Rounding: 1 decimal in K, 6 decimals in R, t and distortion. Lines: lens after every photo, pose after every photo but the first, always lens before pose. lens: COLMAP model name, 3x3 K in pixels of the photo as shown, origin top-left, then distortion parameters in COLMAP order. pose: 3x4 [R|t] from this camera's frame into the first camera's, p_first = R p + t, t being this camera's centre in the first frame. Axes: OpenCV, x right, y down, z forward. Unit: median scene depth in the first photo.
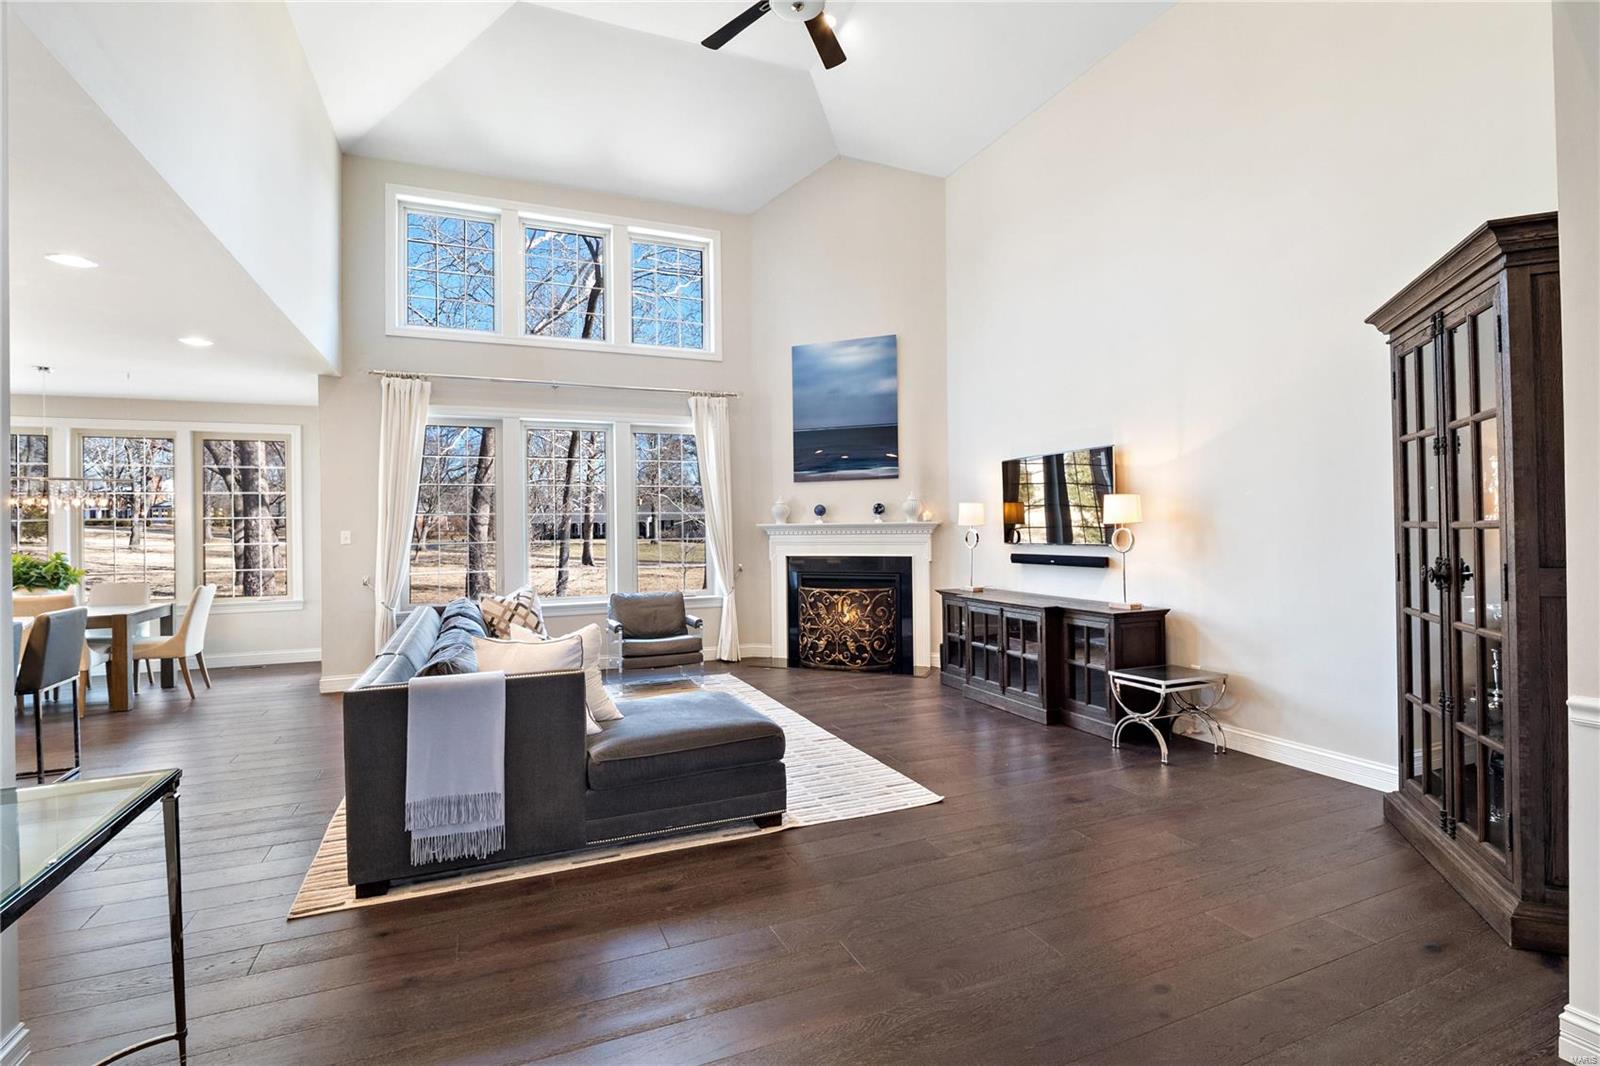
lens RADIAL K [[748.7, 0, 811.1], [0, 748.7, 534.3], [0, 0, 1]] dist [-0.008961, -0.005520]
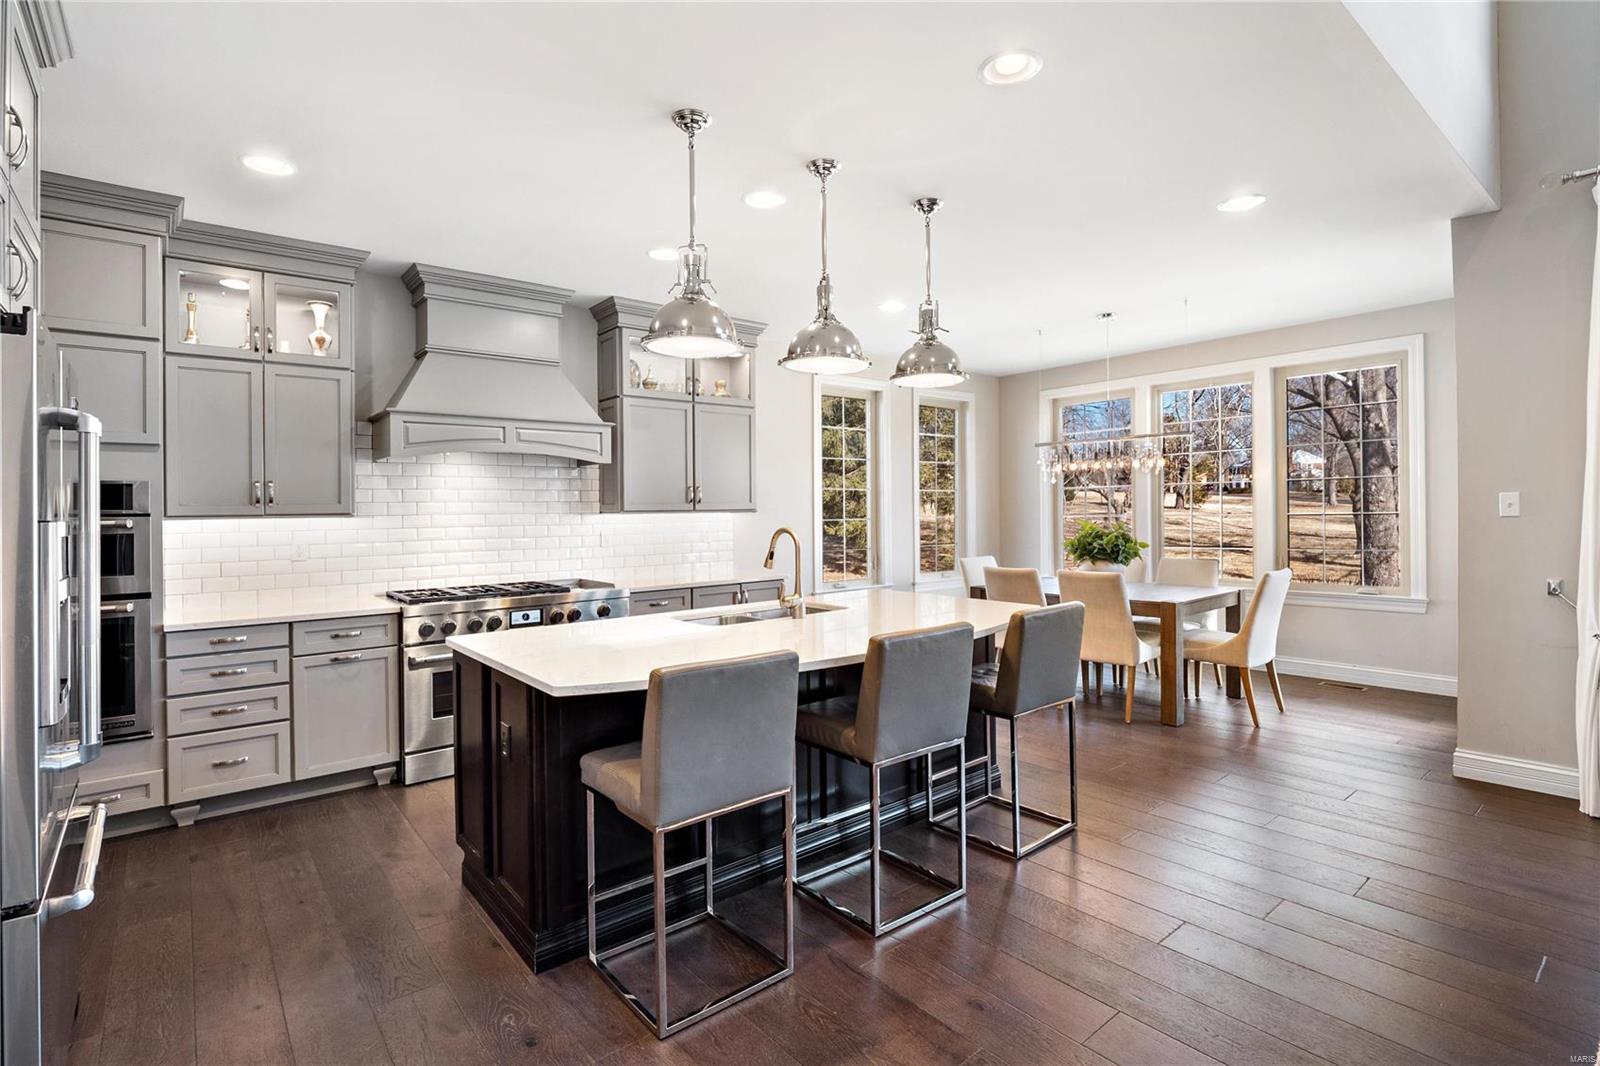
lens RADIAL K [[748.7, 0, 801.1], [0, 748.7, 522.5], [0, 0, 1]] dist [-0.008961, -0.005520]
pose [[0.260673, 0.020594, -0.965207, -0.237912], [0.007134, 0.999704, 0.023256, 0.002359], [0.965401, -0.012948, 0.260449, 0.361996]]
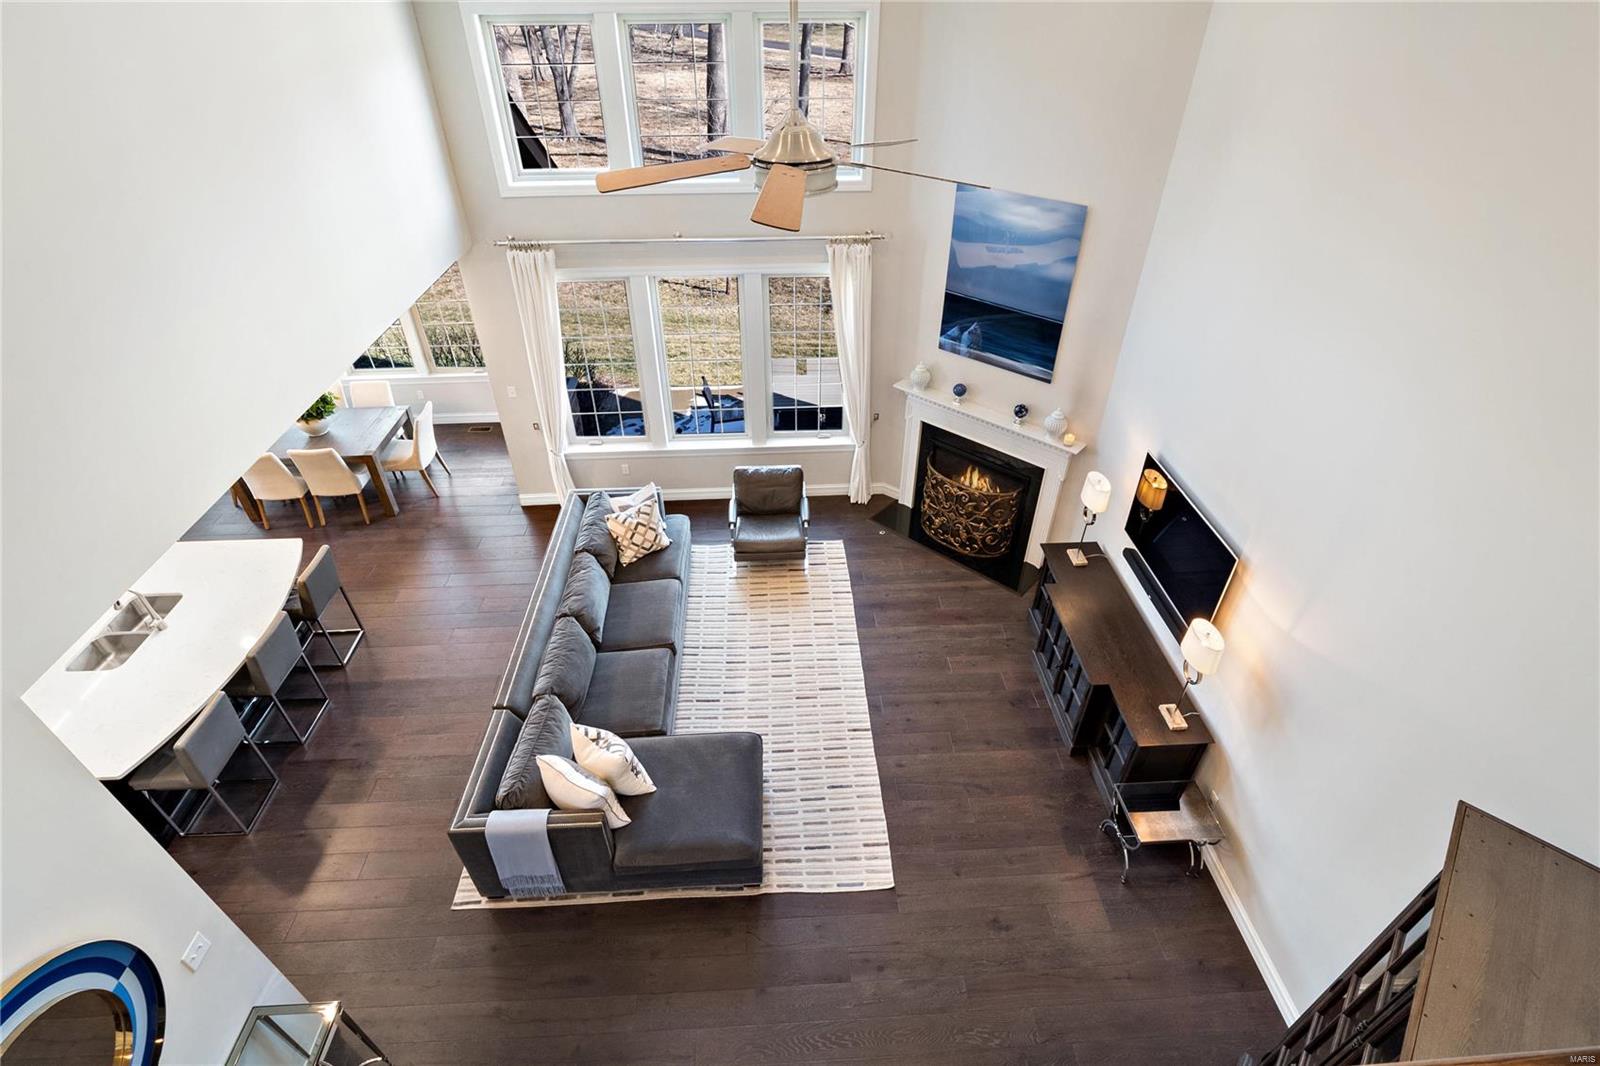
lens RADIAL K [[748.7, 0, 805.6], [0, 748.7, 535.7], [0, 0, 1]] dist [-0.008961, -0.005520]
pose [[0.937013, 0.224644, -0.267471, 0.135161], [-0.017927, 0.795670, 0.605465, -0.495489], [0.348833, -0.562534, 0.749580, 0.183701]]
